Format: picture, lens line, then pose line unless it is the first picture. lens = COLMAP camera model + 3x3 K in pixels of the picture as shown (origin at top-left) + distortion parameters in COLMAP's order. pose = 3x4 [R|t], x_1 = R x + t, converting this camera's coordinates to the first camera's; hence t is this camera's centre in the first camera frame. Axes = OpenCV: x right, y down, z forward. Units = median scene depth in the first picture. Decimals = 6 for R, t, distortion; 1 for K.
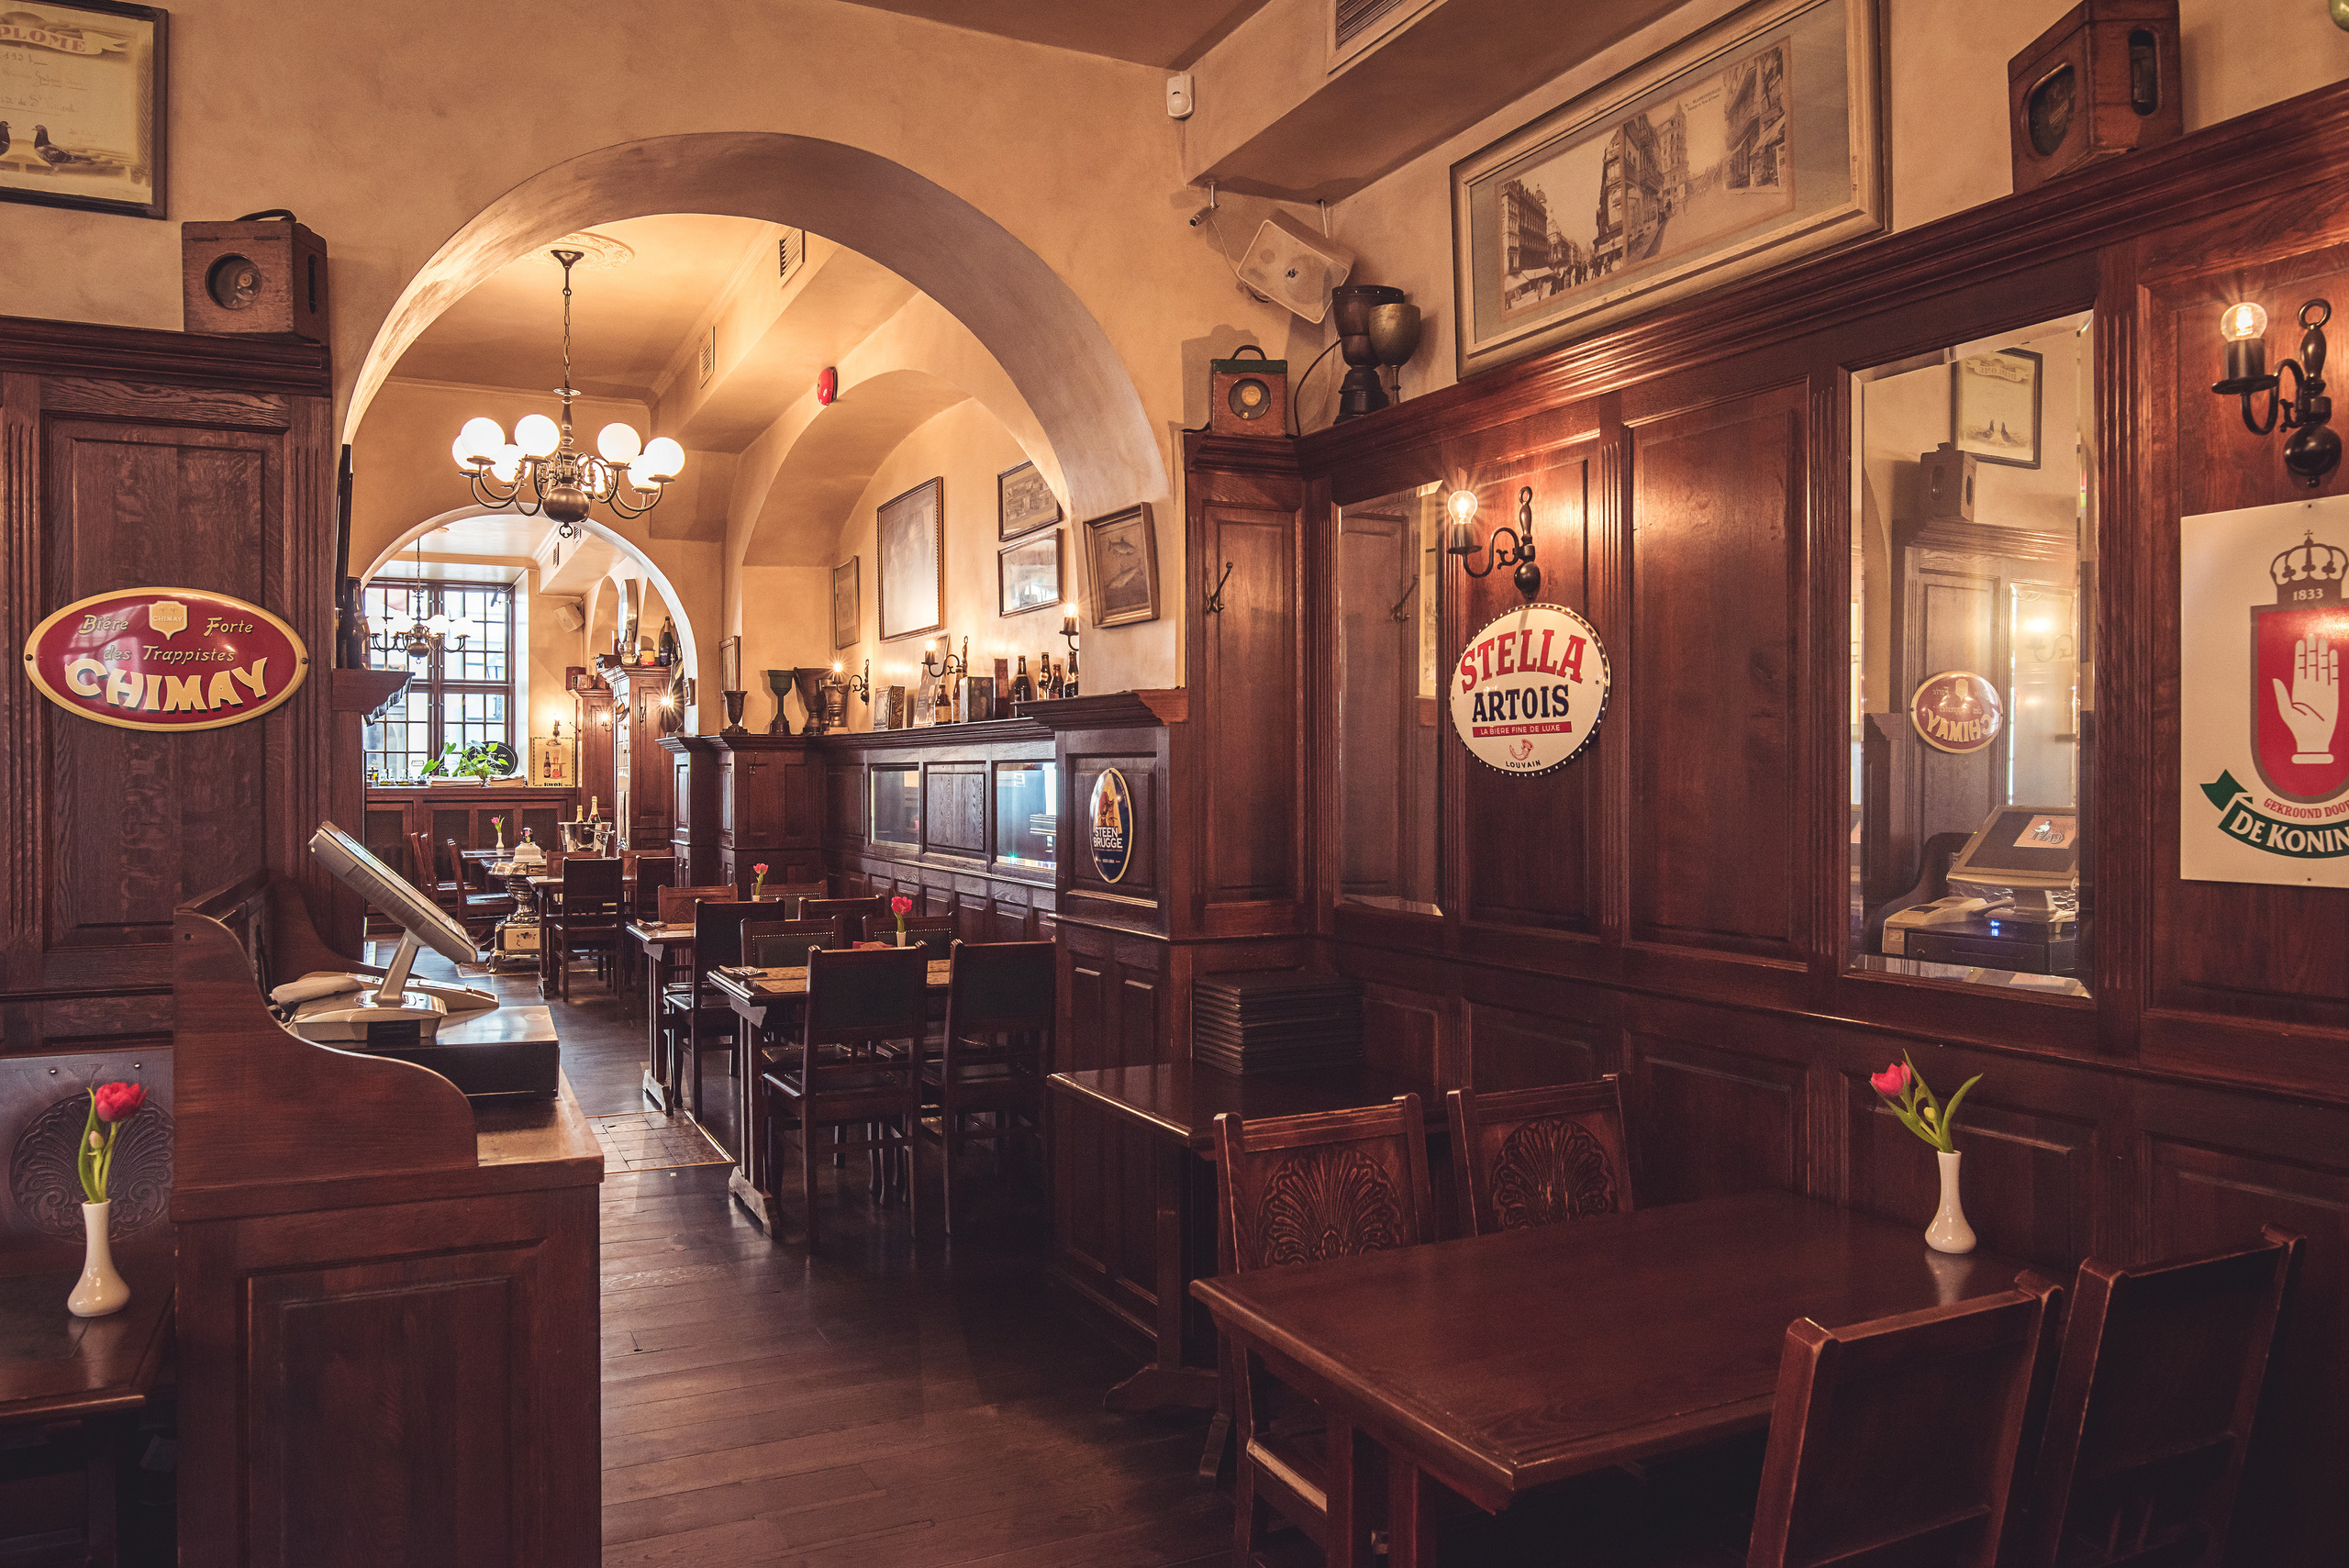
lens RADIAL K [[1661.4, 0, 1174.5], [0, 1661.4, 784.0], [0, 0, 1]] dist [-0.014502, 0.005215]
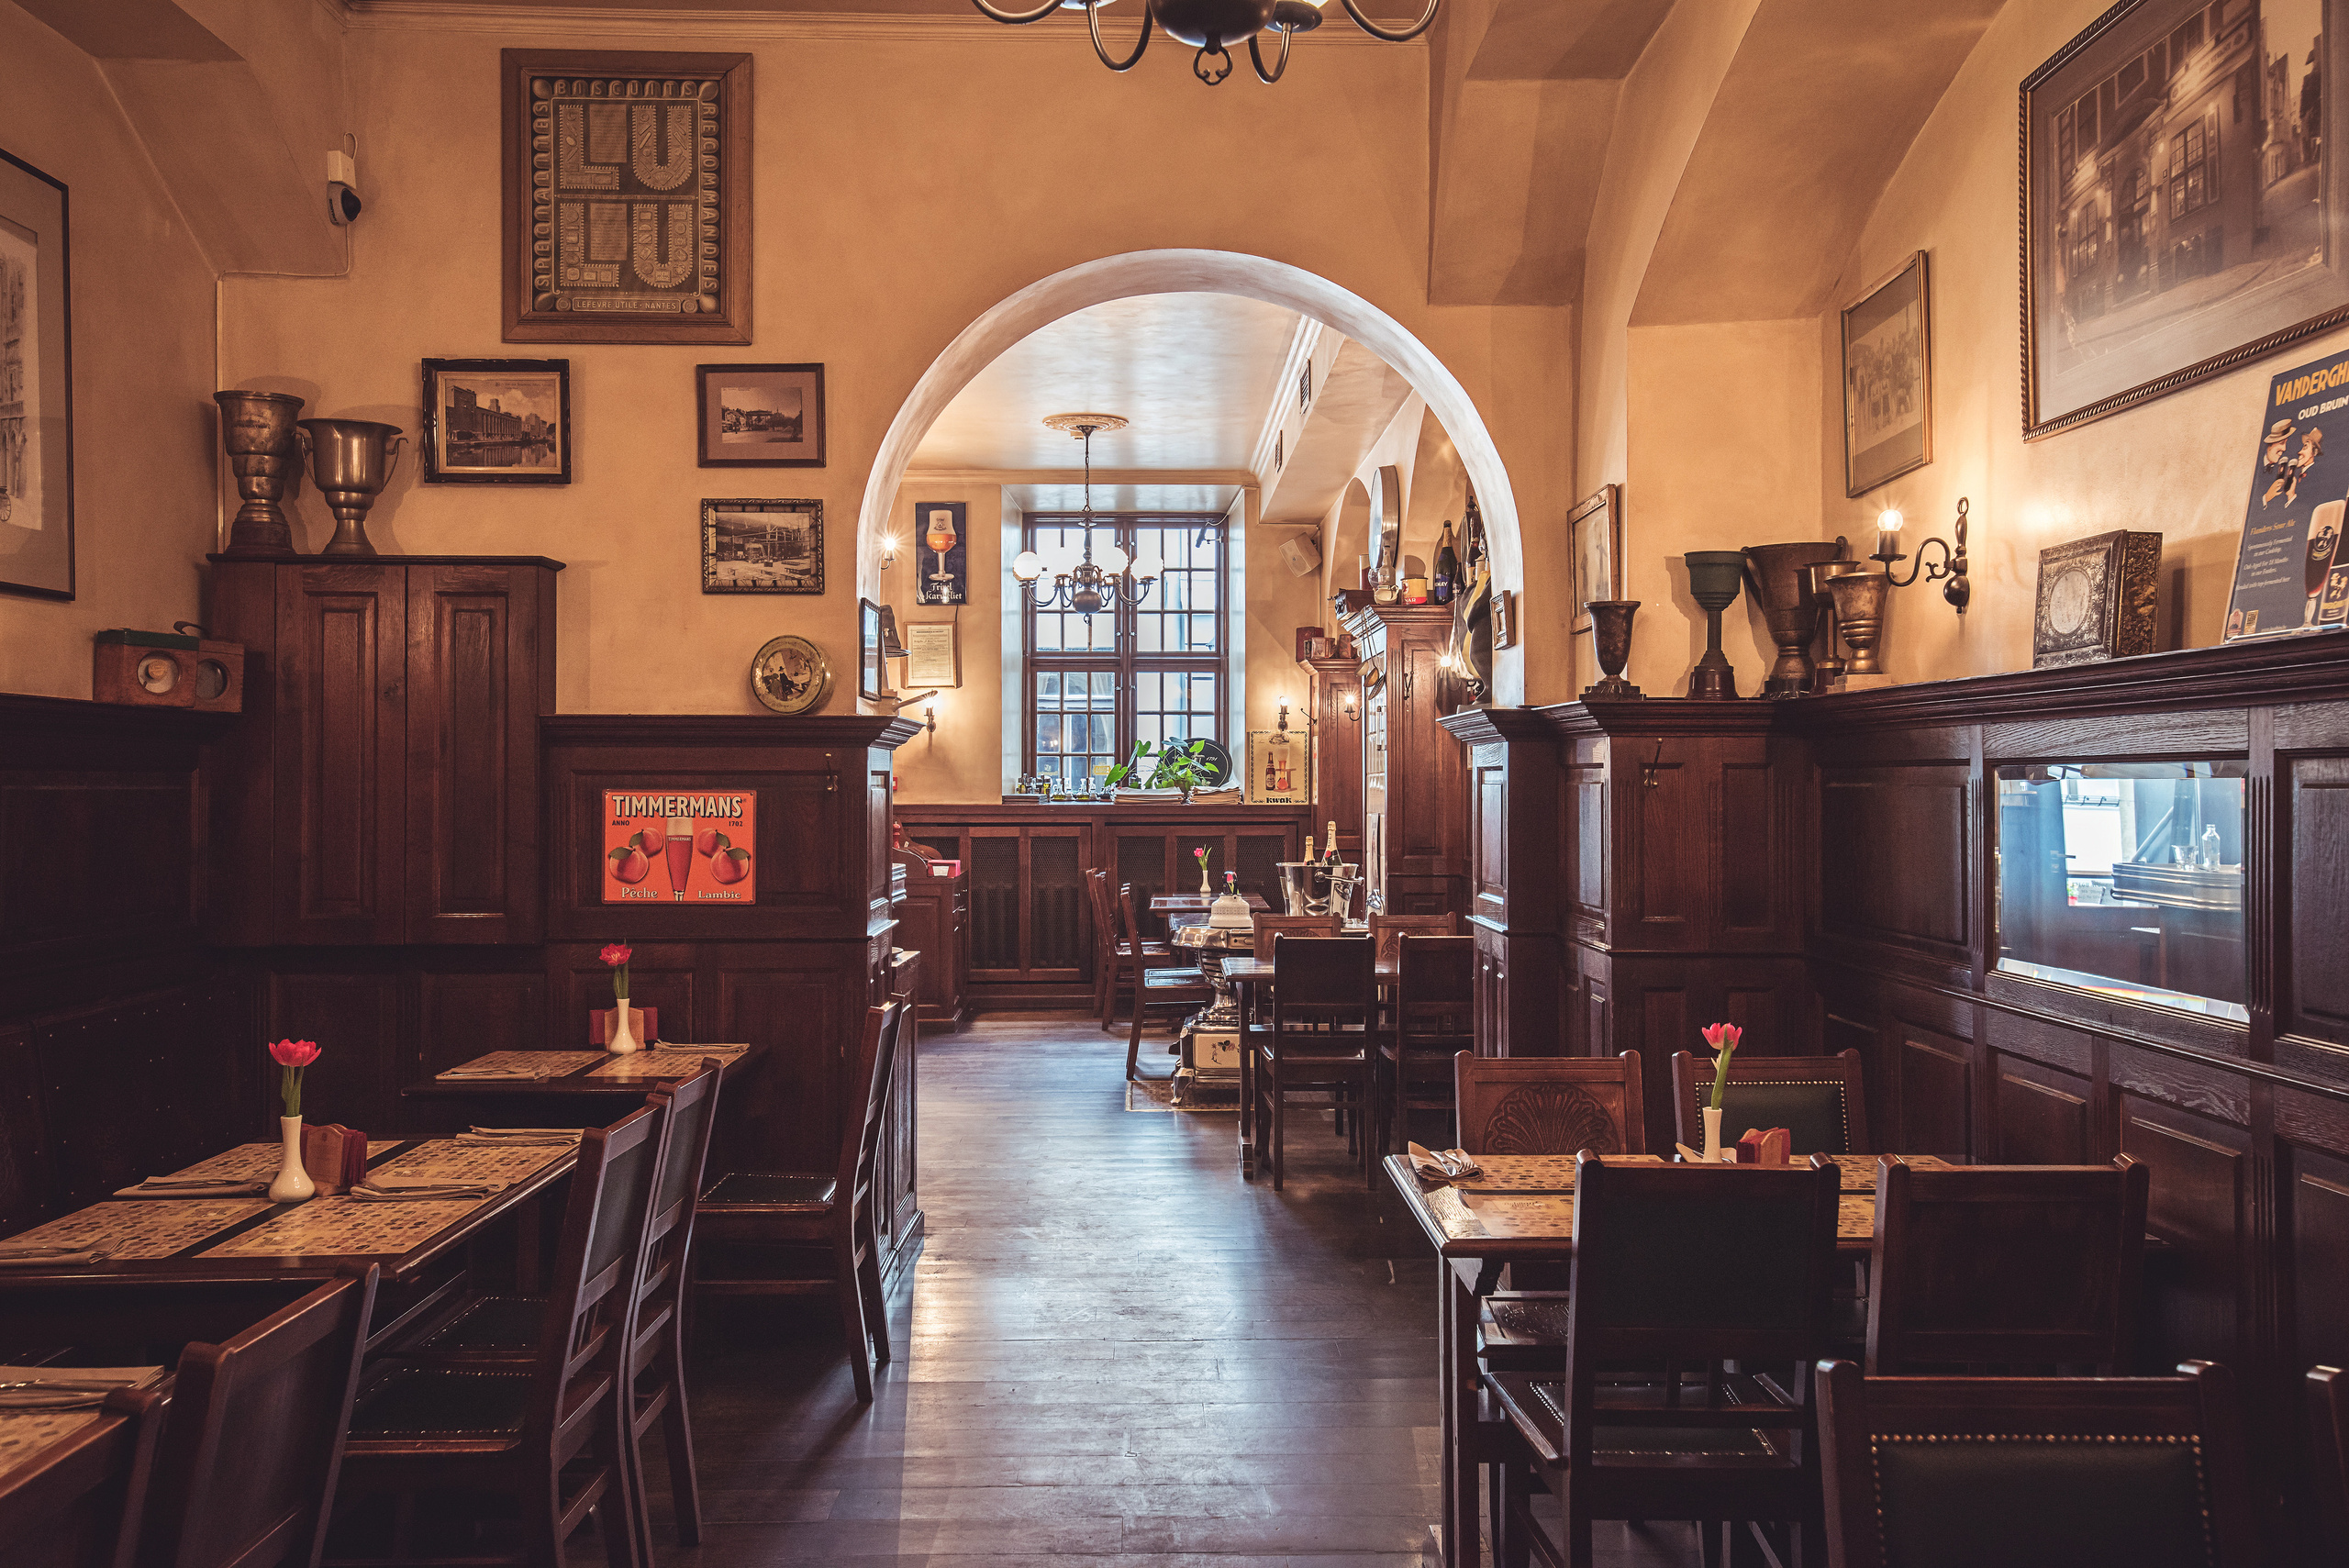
lens RADIAL K [[2010.6, 0, 1174.5], [0, 2010.6, 784.0], [0, 0, 1]] dist [0.000374, 0.000366]
pose [[0.912745, -0.000951, -0.408529, -0.099883], [-0.001495, 0.999983, -0.005669, -0.002162], [0.408527, 0.005785, 0.912728, 0.300443]]
